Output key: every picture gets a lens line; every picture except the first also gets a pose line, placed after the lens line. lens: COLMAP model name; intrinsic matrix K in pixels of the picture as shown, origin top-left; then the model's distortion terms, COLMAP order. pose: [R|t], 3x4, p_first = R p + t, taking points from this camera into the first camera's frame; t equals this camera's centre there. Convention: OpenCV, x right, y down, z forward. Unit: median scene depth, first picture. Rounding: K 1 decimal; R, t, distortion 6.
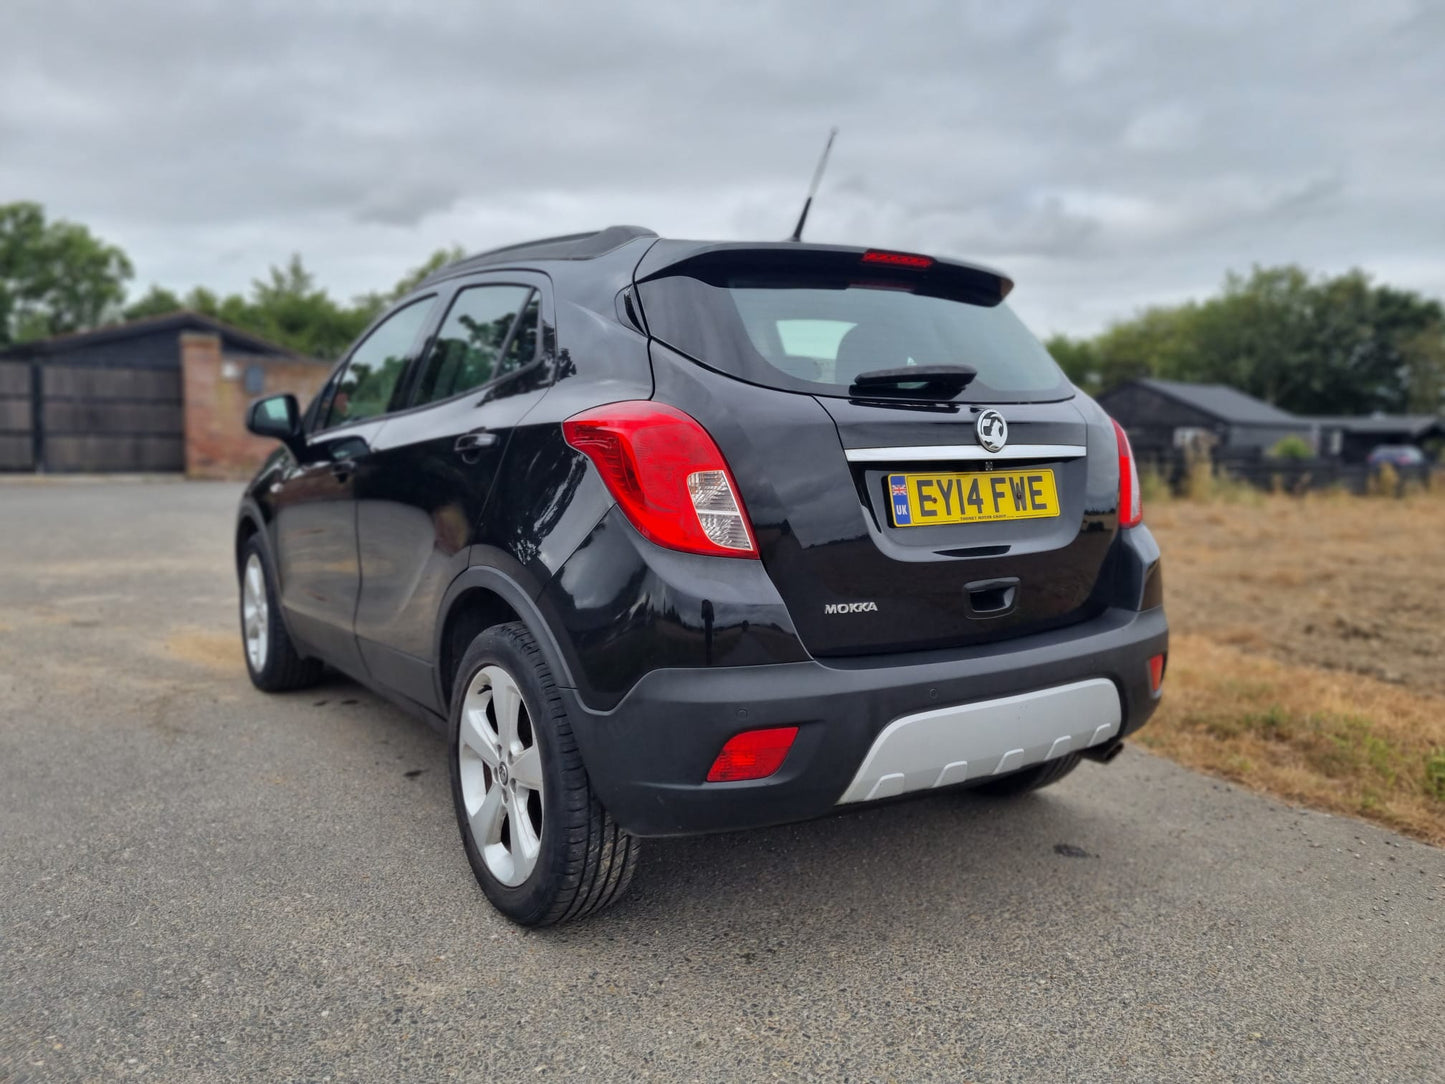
lens RADIAL K [[1099.8, 0, 729.0], [0, 1099.8, 529.6], [0, 0, 1]] dist [0.039891, -0.005366]
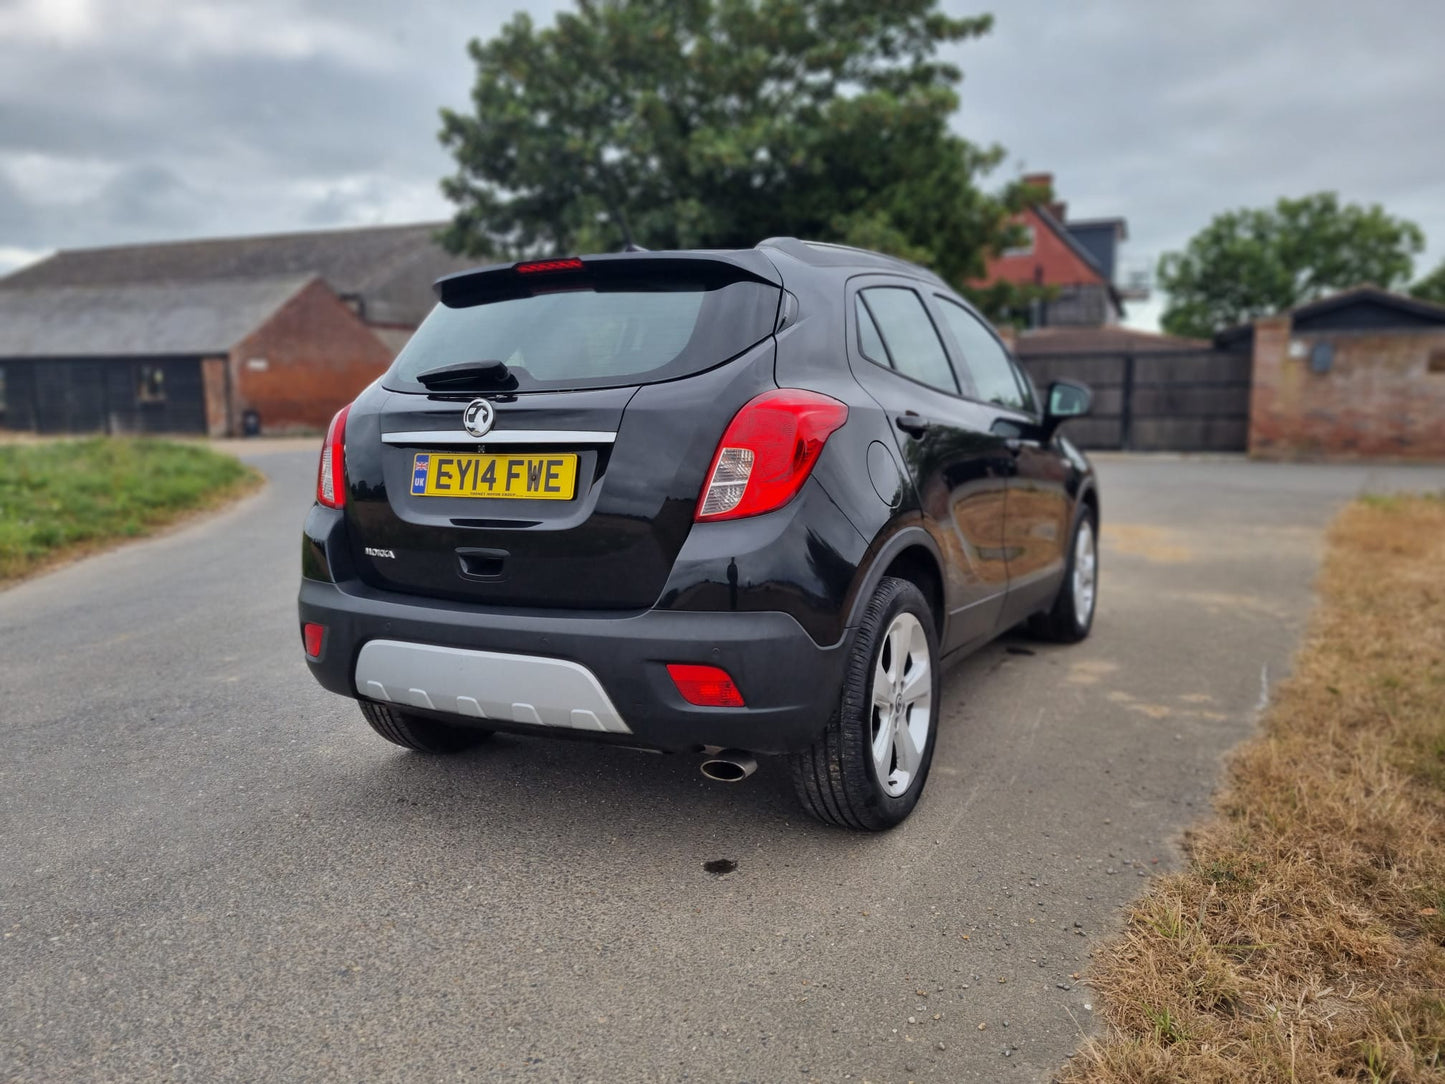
lens RADIAL K [[1099.8, 0, 729.0], [0, 1099.8, 529.6], [0, 0, 1]] dist [0.039891, -0.005366]
pose [[0.460906, 0.083218, -0.883539, 1.329130], [-0.067353, 0.996002, 0.058675, -0.056995], [0.884890, 0.032465, 0.464668, 0.679287]]
